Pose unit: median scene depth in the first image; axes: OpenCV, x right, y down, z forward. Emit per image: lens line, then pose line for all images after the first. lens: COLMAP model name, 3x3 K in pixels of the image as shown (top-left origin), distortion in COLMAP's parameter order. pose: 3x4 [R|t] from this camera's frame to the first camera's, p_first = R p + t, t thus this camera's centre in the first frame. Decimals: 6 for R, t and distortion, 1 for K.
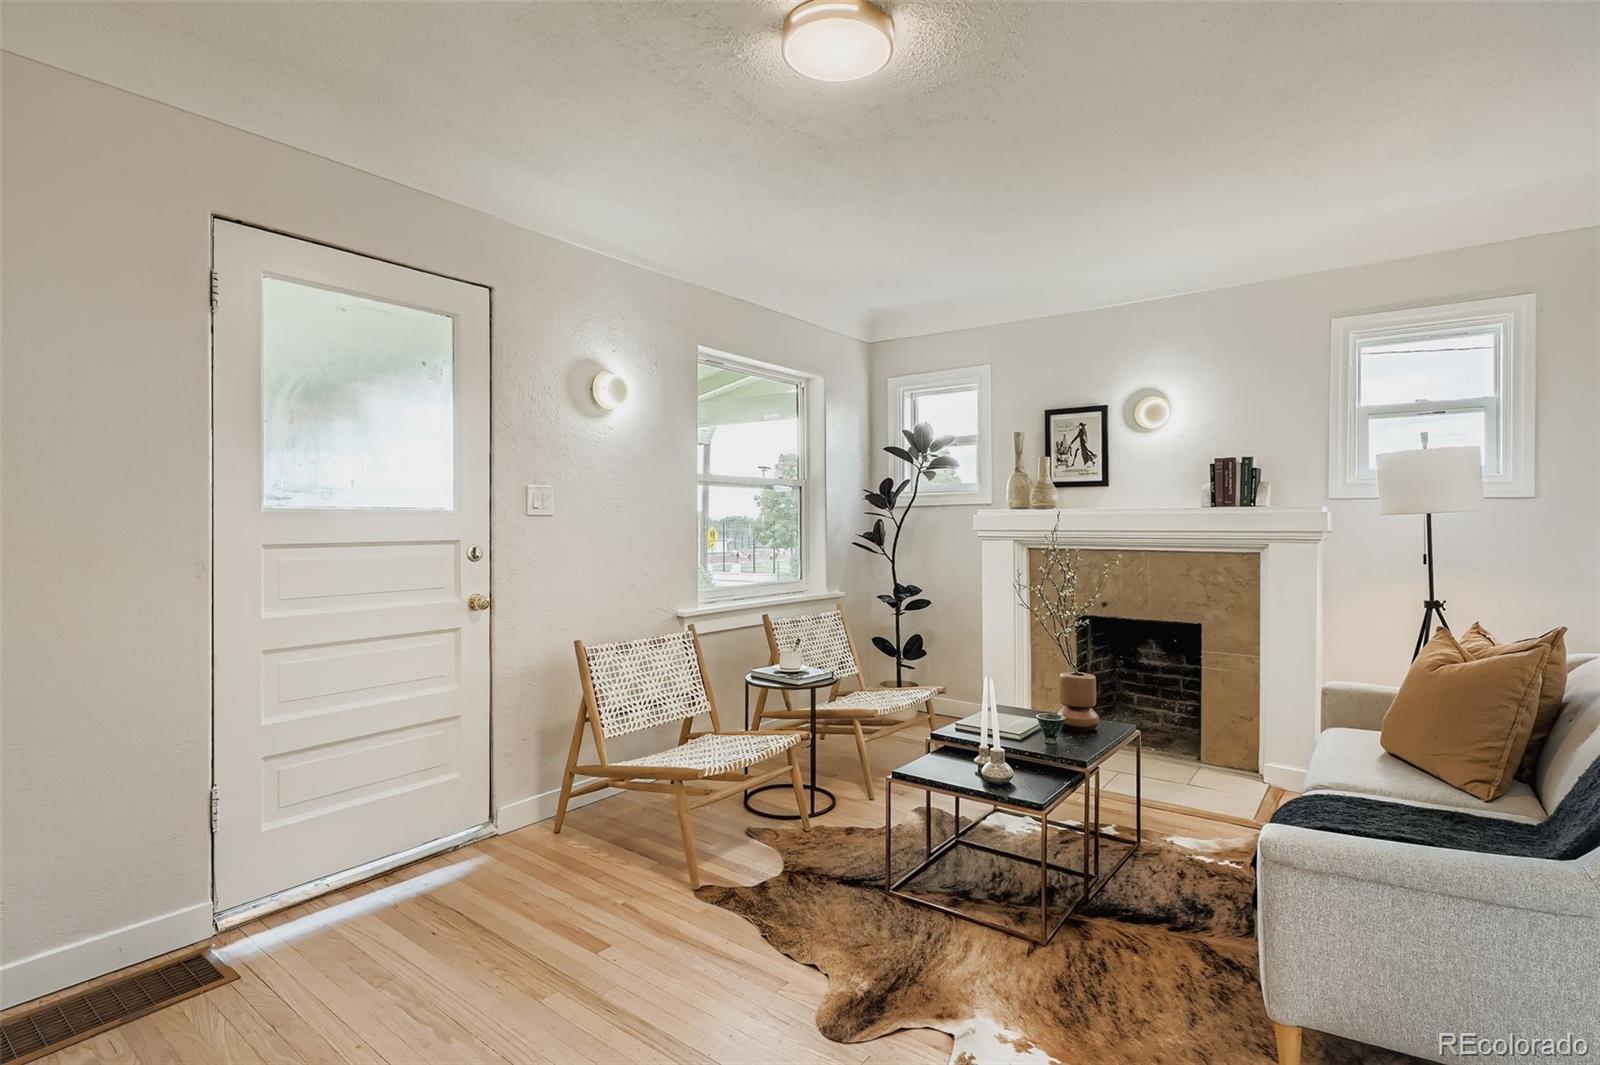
lens RADIAL K [[784.0, 0, 796.3], [0, 784.0, 518.5], [0, 0, 1]] dist [-0.000302, 0.000056]
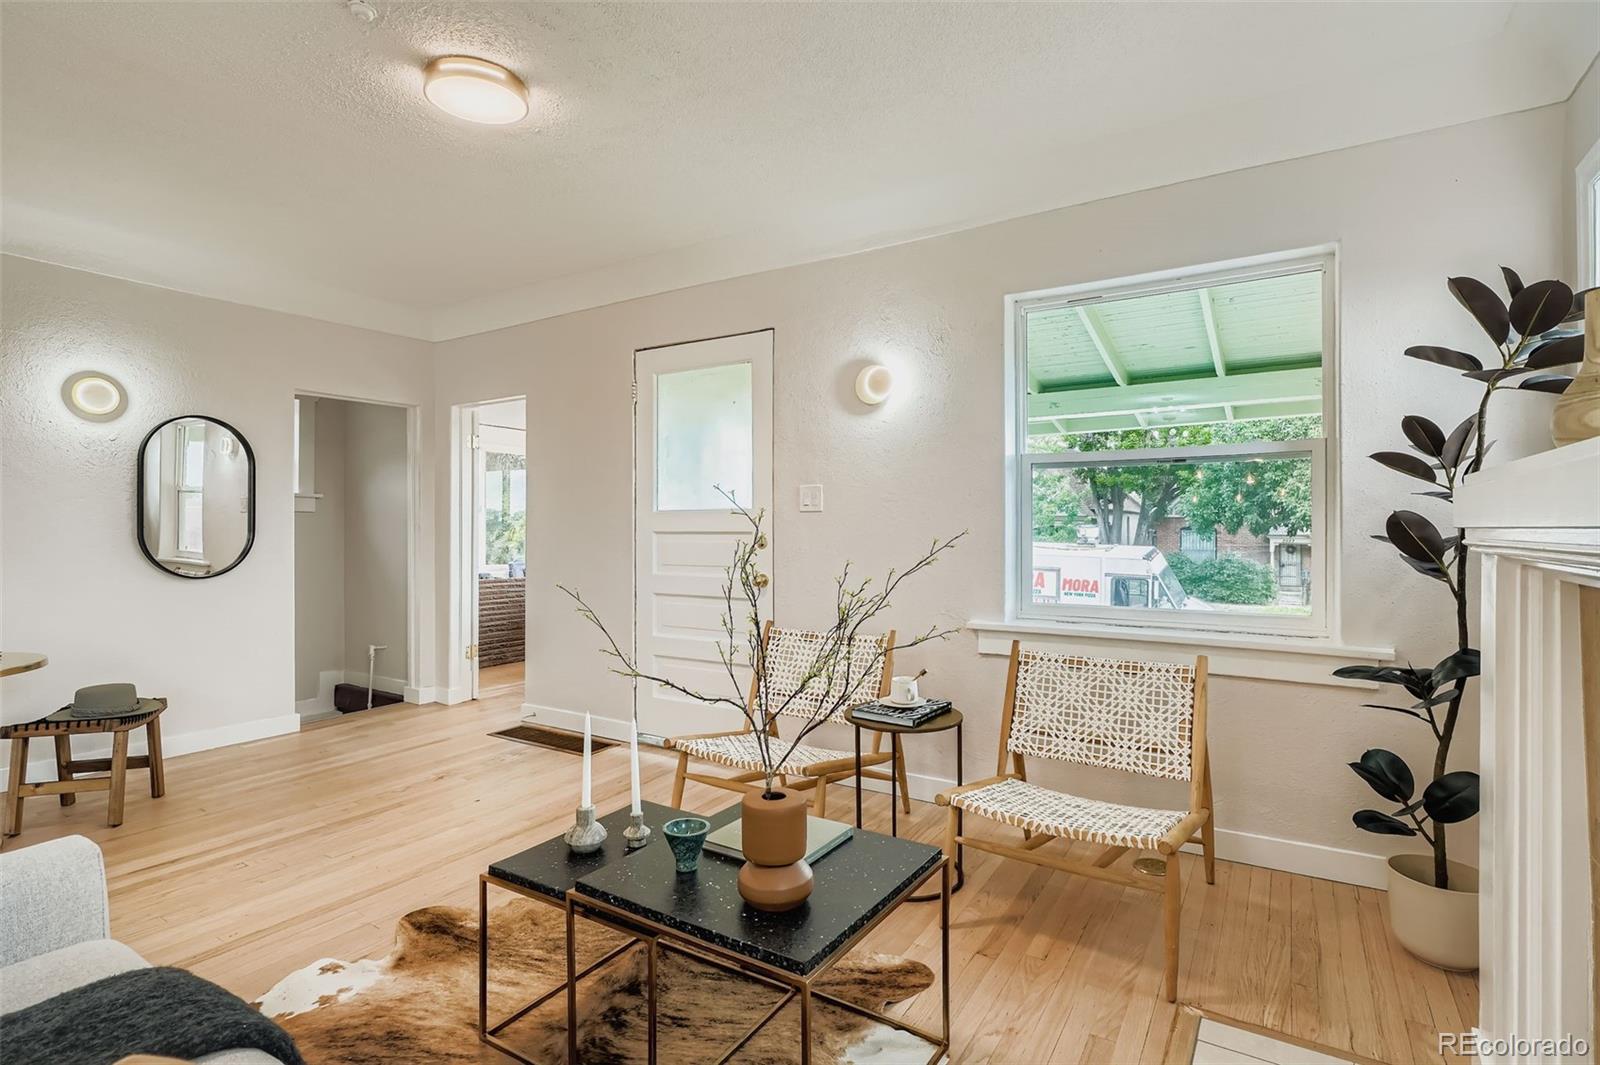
lens RADIAL K [[777.9, 0, 800.0], [0, 777.9, 532.5], [0, 0, 1]] dist [0.000489, 0.000231]
pose [[0.091226, 0.006014, -0.995812, 0.685853], [0.004920, 0.999967, 0.006490, 0.016375], [0.995818, -0.005491, 0.091193, 0.759954]]
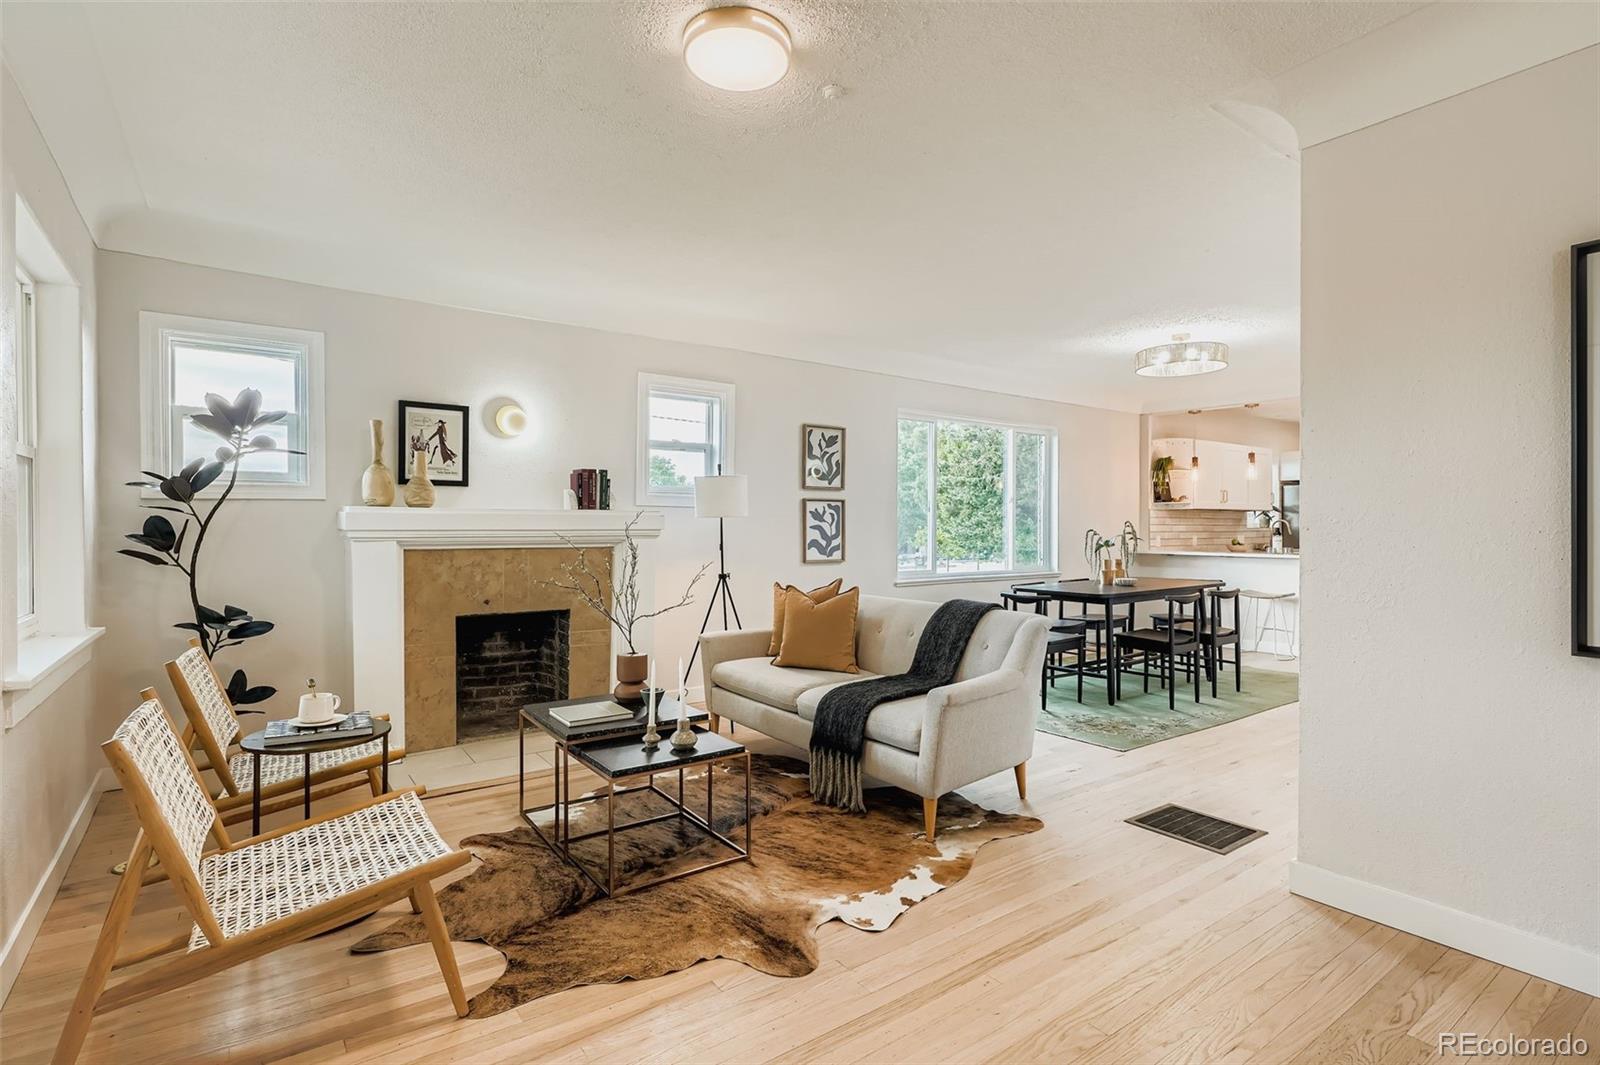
lens RADIAL K [[777.9, 0, 800.0], [0, 777.9, 532.5], [0, 0, 1]] dist [0.000489, 0.000231]
pose [[0.289418, -0.003632, 0.957196, -0.510571], [-0.003939, 0.999980, 0.004986, 0.013238], [-0.957195, -0.005214, 0.289398, 0.344432]]
